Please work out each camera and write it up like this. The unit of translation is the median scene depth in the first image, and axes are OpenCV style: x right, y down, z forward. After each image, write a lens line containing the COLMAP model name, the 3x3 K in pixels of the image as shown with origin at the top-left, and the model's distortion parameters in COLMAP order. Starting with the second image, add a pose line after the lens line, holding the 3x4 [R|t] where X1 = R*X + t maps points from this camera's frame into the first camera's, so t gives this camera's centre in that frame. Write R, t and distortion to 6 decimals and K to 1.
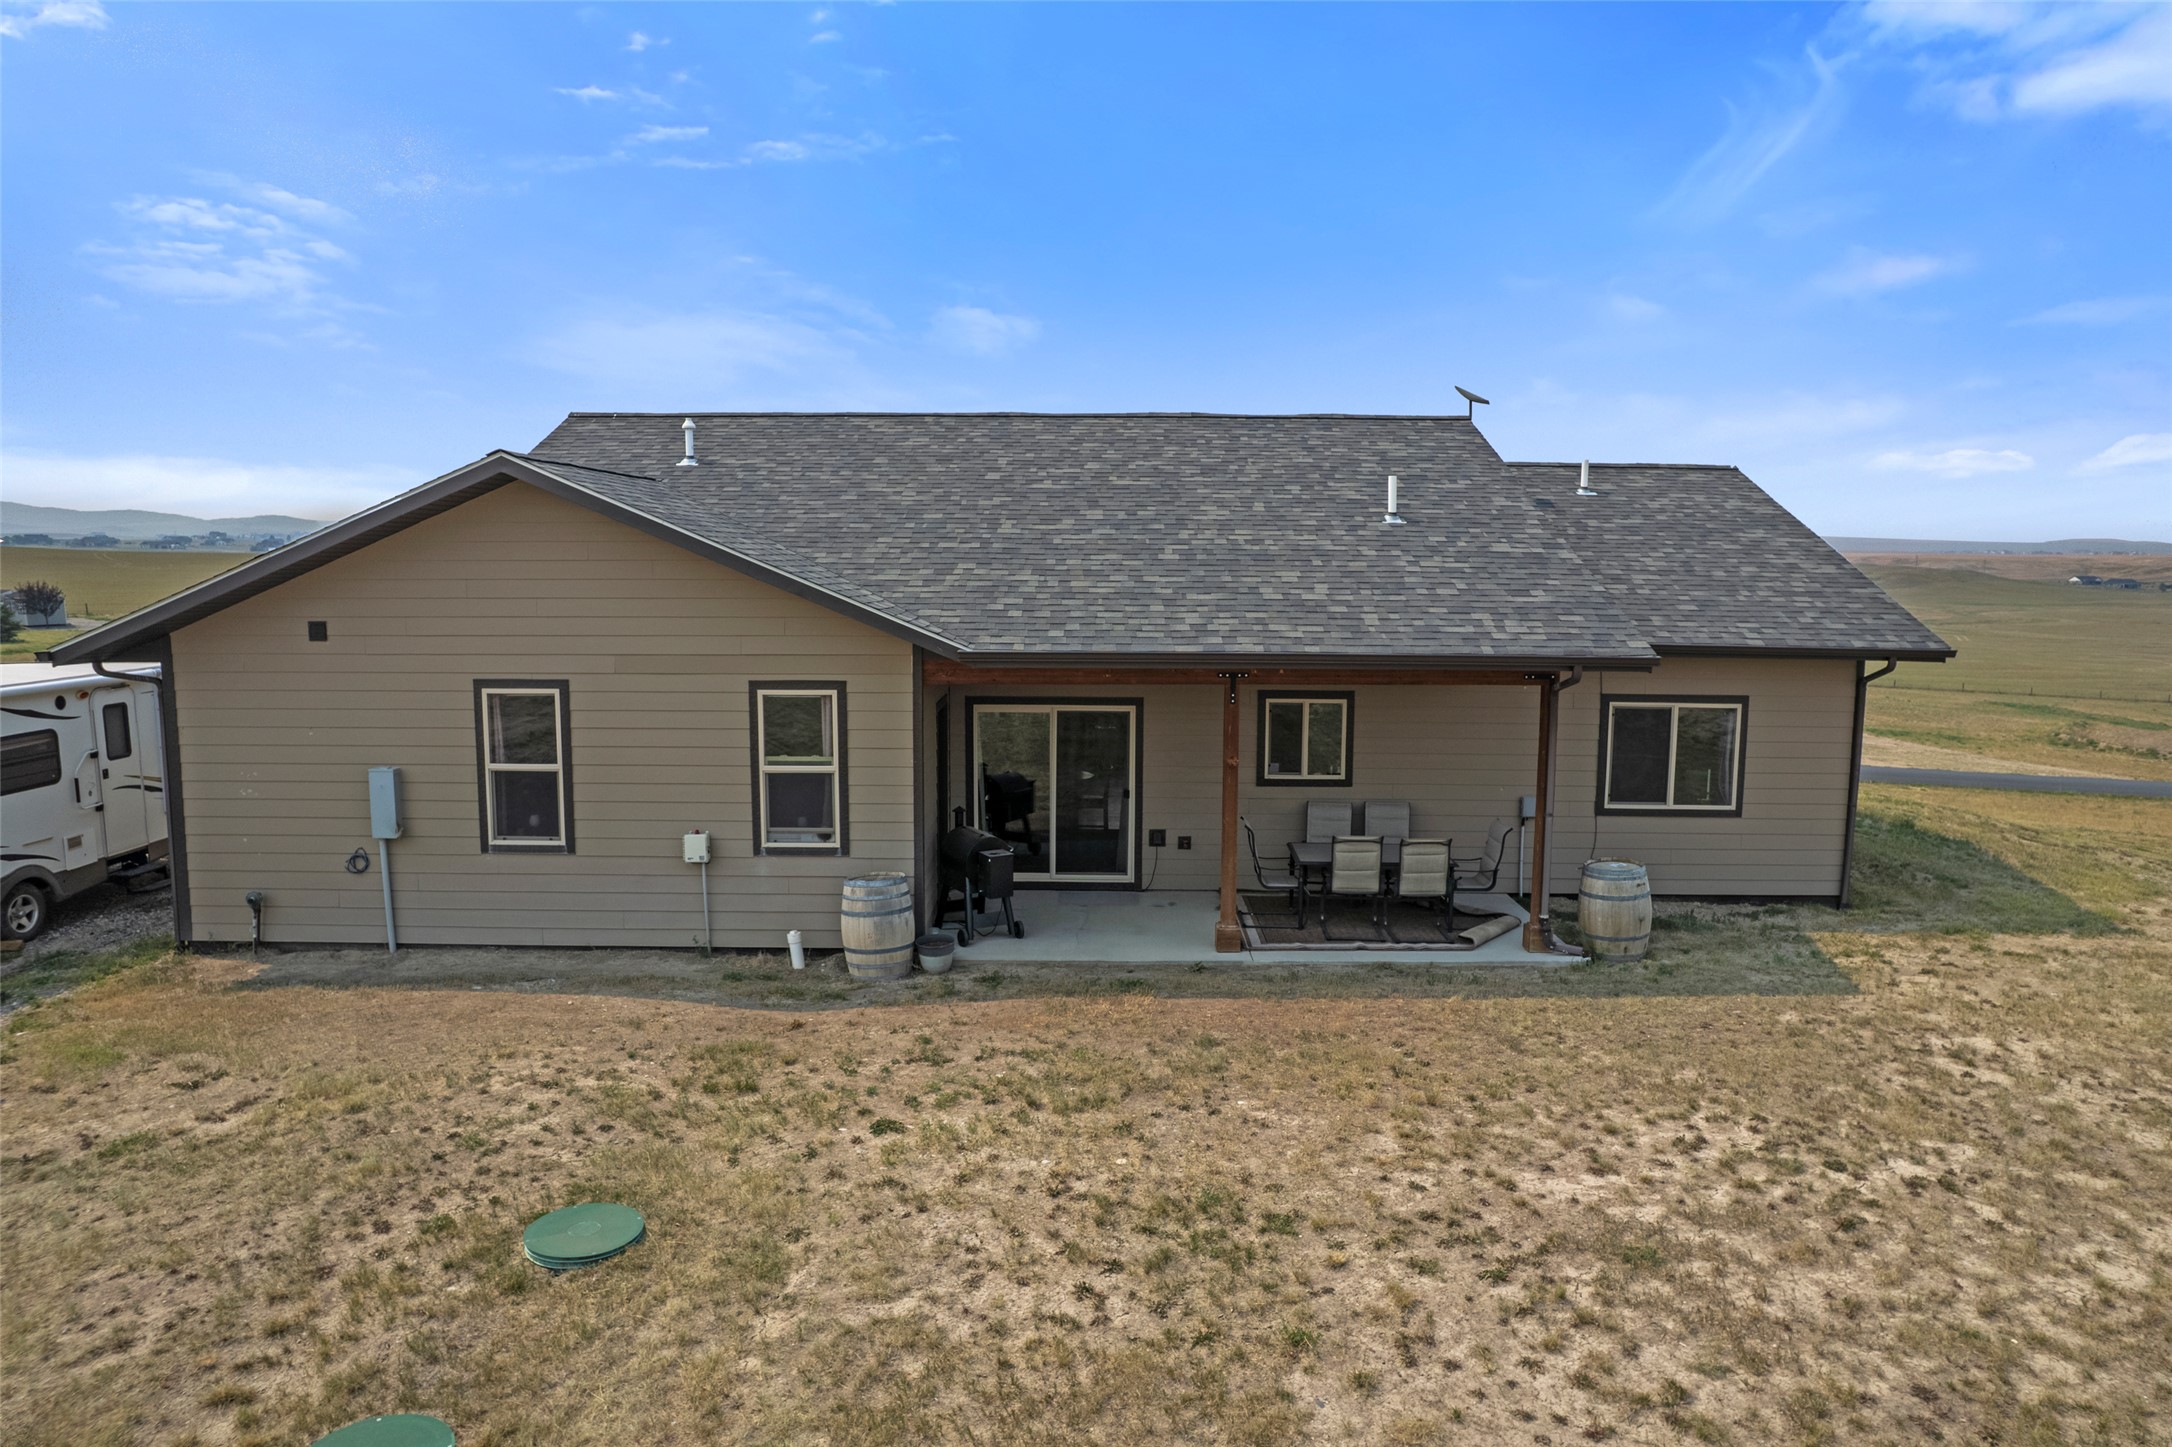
lens RADIAL K [[1405.4, 0, 1091.3], [0, 1405.4, 715.8], [0, 0, 1]] dist [-0.086450, 0.077889]
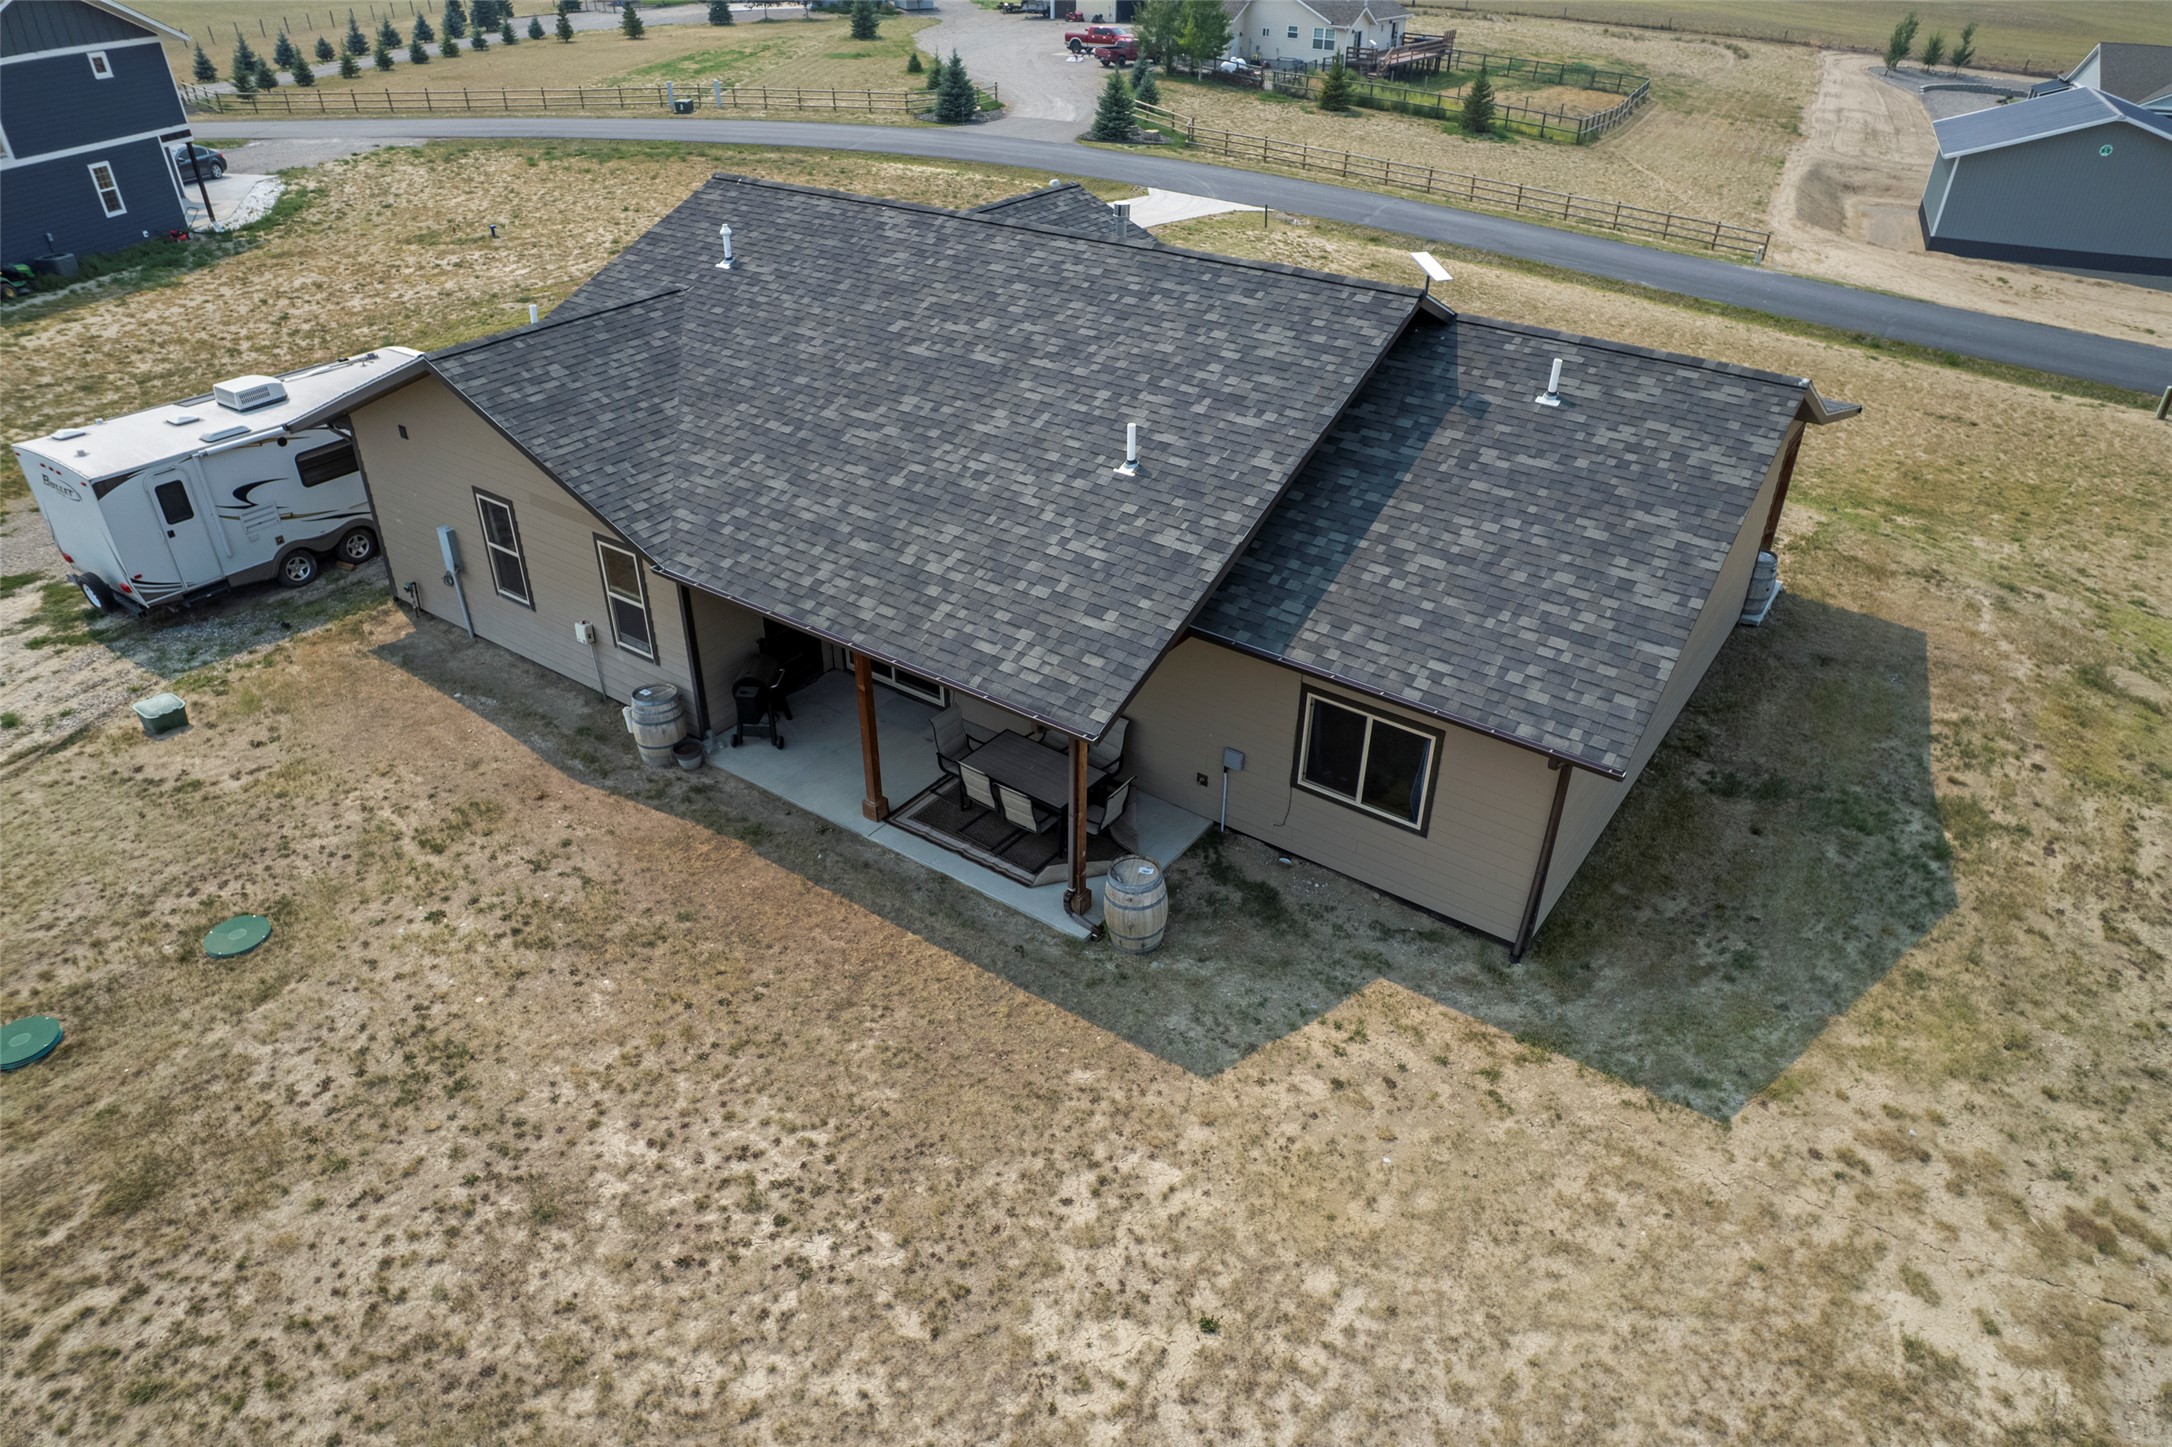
lens RADIAL K [[1405.4, 0, 1091.3], [0, 1405.4, 715.8], [0, 0, 1]] dist [-0.086450, 0.077889]
pose [[0.818349, 0.302150, -0.488887, 1.296524], [-0.066708, 0.894837, 0.441380, -0.737833], [0.570838, -0.328590, 0.752445, 0.300844]]
